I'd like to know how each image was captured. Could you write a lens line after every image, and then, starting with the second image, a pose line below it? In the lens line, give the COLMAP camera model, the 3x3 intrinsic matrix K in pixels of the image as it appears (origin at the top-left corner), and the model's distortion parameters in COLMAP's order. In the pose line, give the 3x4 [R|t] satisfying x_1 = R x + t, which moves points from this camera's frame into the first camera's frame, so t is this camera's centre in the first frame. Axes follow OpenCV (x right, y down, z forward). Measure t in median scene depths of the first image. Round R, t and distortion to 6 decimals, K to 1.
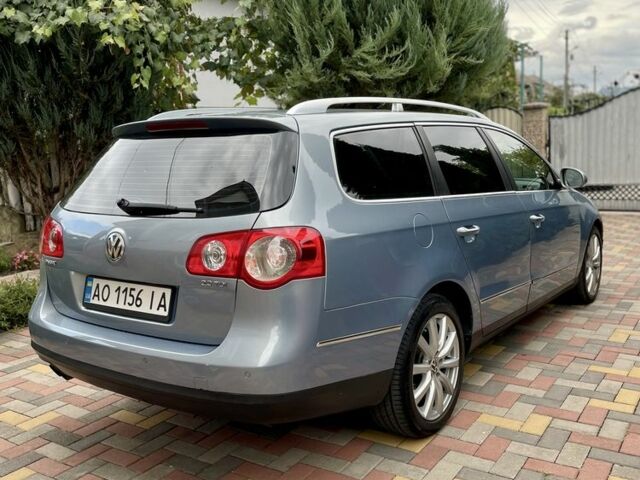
lens RADIAL K [[663.3, 0, 320.0], [0, 663.3, 240.0], [0, 0, 1]] dist [0.046189, -0.007095]
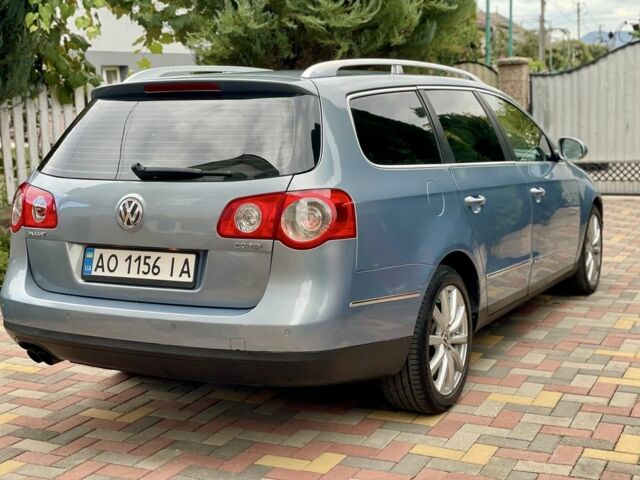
lens RADIAL K [[1046.3, 0, 320.0], [0, 1046.3, 240.0], [0, 0, 1]] dist [0.135454, -0.015503]
pose [[0.988222, -0.007300, 0.152854, -0.216452], [0.009878, 0.999821, -0.016115, 0.061441], [-0.152709, 0.017436, 0.988117, -0.430253]]
